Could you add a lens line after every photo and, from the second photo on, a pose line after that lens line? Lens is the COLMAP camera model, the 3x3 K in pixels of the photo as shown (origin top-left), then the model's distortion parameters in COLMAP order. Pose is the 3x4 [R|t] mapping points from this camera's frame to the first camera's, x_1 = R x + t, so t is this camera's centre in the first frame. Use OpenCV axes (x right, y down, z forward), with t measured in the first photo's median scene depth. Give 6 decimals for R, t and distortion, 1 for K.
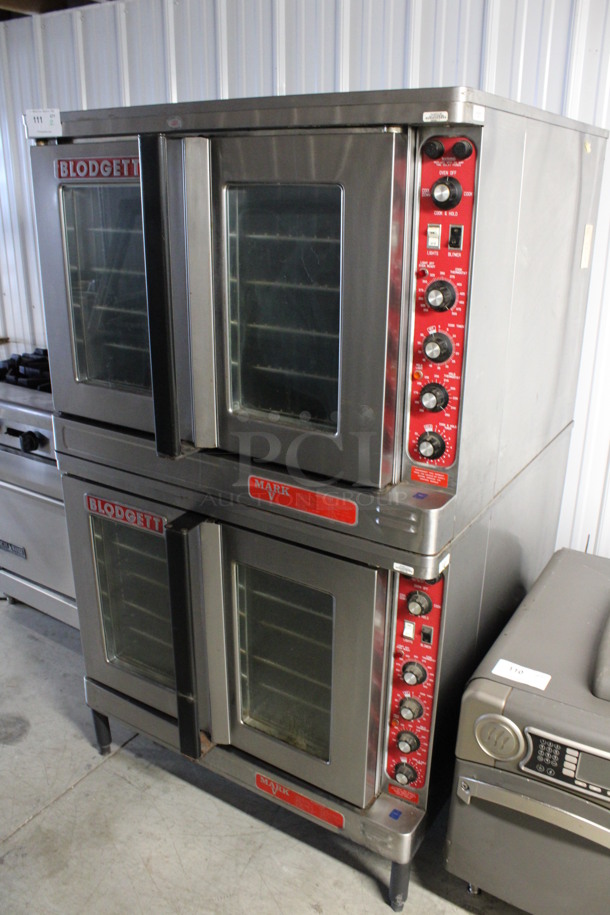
lens RADIAL K [[758.6, 0, 305.0], [0, 758.6, 457.5], [0, 0, 1]] dist [-0.172341, 0.155783]
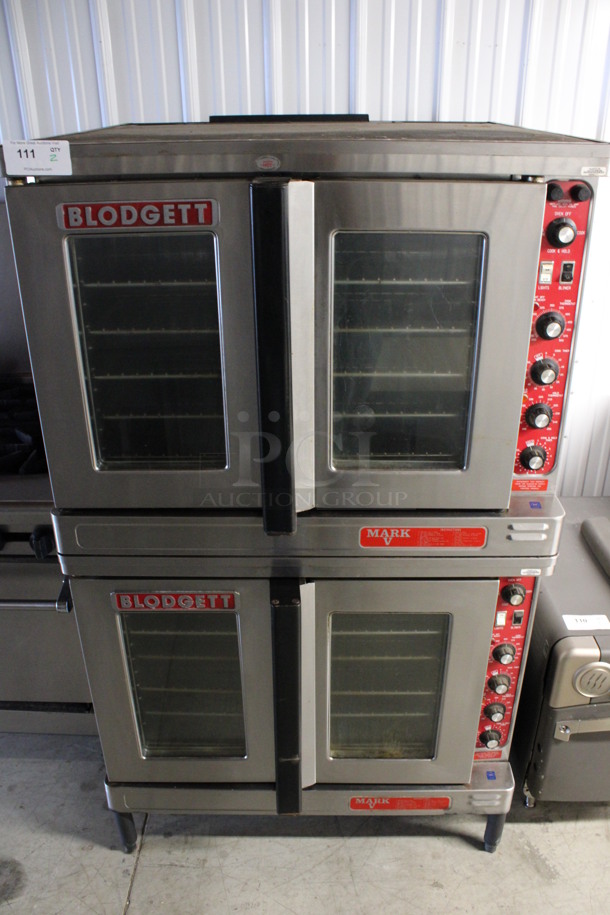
lens RADIAL K [[758.6, 0, 305.0], [0, 758.6, 457.5], [0, 0, 1]] dist [-0.172341, 0.155783]
pose [[0.849076, -0.243222, 0.468949, -0.632455], [0.196148, 0.969396, 0.147637, -0.245477], [-0.490506, -0.033372, 0.870799, 0.221242]]
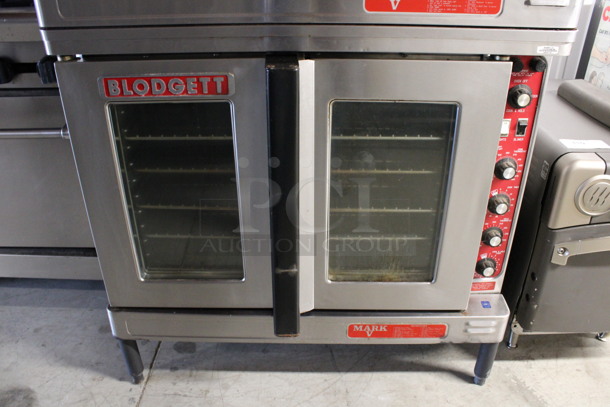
lens RADIAL K [[505.7, 0, 304.9], [0, 505.7, 195.6], [0, 0, 1]] dist [-0.172341, 0.155783]
pose [[0.852290, -0.253525, 0.457522, -0.511280], [0.191181, 0.965155, 0.178678, 0.160796], [-0.486879, -0.064815, 0.871061, 0.582903]]
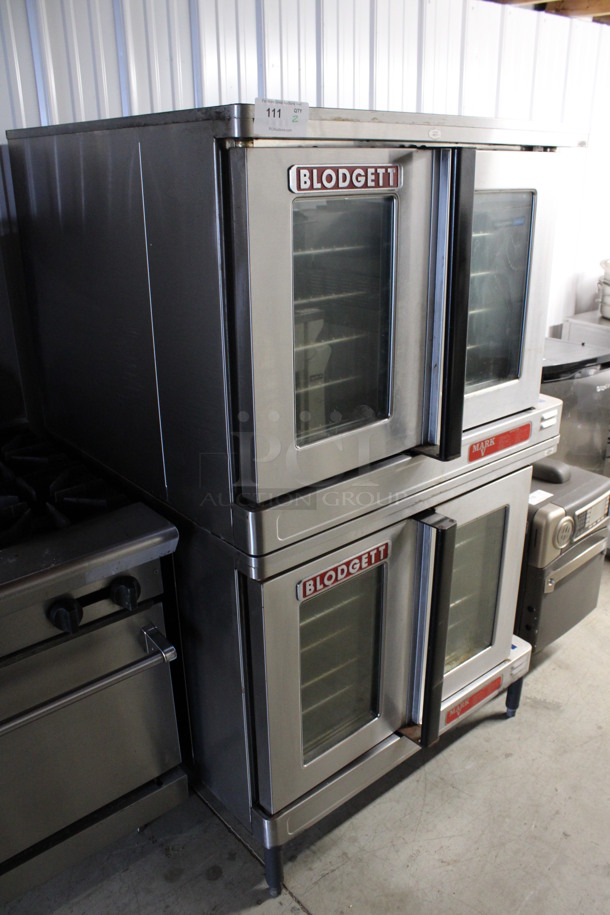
lens RADIAL K [[758.6, 0, 305.0], [0, 758.6, 457.5], [0, 0, 1]] dist [-0.172341, 0.155783]
pose [[0.297087, -0.363695, 0.882874, -1.298979], [0.346018, 0.902780, 0.255460, -0.376939], [-0.889950, 0.229596, 0.394049, 0.870023]]
